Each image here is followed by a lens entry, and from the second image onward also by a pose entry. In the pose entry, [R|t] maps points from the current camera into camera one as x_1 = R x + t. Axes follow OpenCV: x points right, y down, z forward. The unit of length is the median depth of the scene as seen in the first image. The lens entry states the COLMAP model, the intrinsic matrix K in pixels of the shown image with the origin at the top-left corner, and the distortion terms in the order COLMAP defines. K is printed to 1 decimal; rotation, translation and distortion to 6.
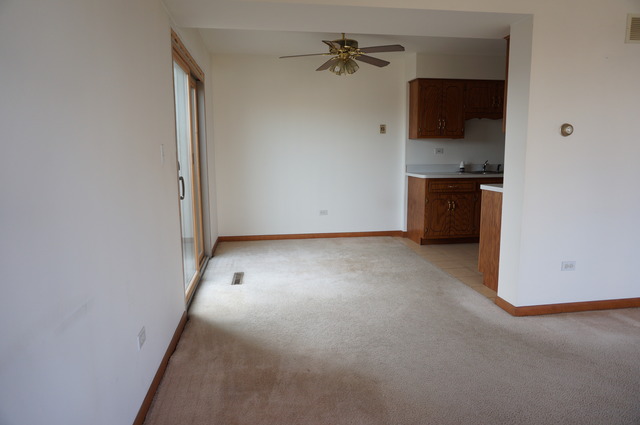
lens RADIAL K [[427.1, 0, 319.2], [0, 427.1, 214.4], [0, 0, 1]] dist [-0.066703, 0.053024]
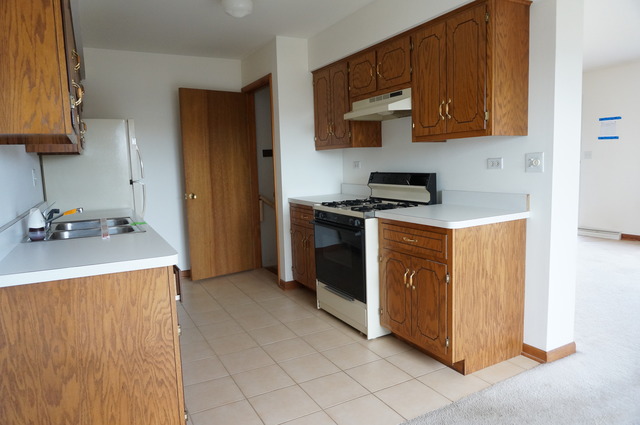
lens RADIAL K [[427.1, 0, 319.2], [0, 427.1, 214.4], [0, 0, 1]] dist [-0.066703, 0.053024]
pose [[-0.344978, -0.089567, 0.934327, -0.074824], [0.173894, 0.972105, 0.157394, -0.149769], [-0.922362, 0.216771, -0.319780, 0.989330]]
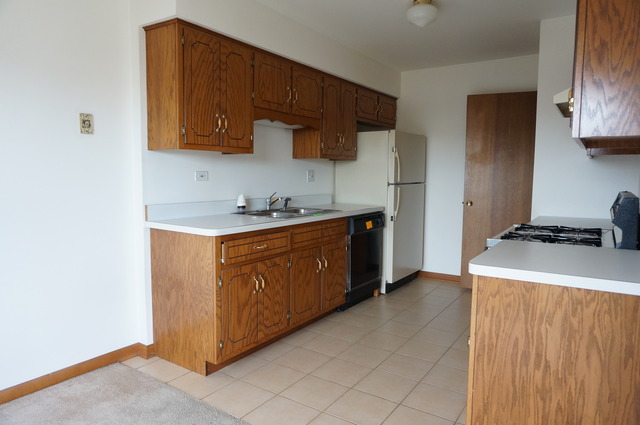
lens RADIAL K [[427.1, 0, 319.2], [0, 427.1, 214.4], [0, 0, 1]] dist [-0.066703, 0.053024]
pose [[0.668534, -0.054064, 0.741714, -0.014532], [0.090595, 0.995846, -0.009069, -0.093355], [-0.738143, 0.073259, 0.670655, 0.604946]]
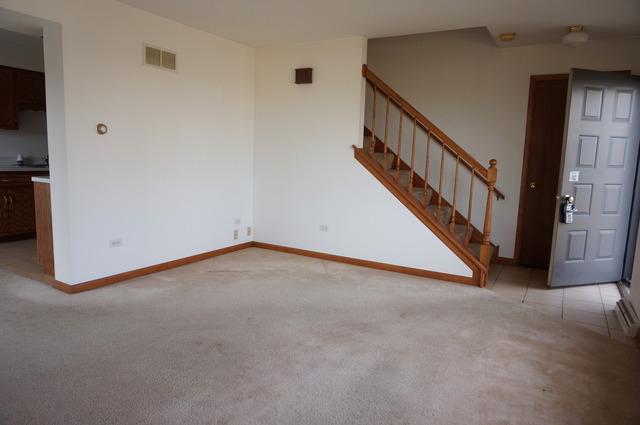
lens RADIAL K [[427.1, 0, 319.2], [0, 427.1, 214.4], [0, 0, 1]] dist [-0.066703, 0.053024]
pose [[0.622376, -0.075636, 0.779055, 0.014104], [0.067638, 0.996794, 0.042740, 0.017086], [-0.779790, 0.026093, 0.625497, -0.123602]]
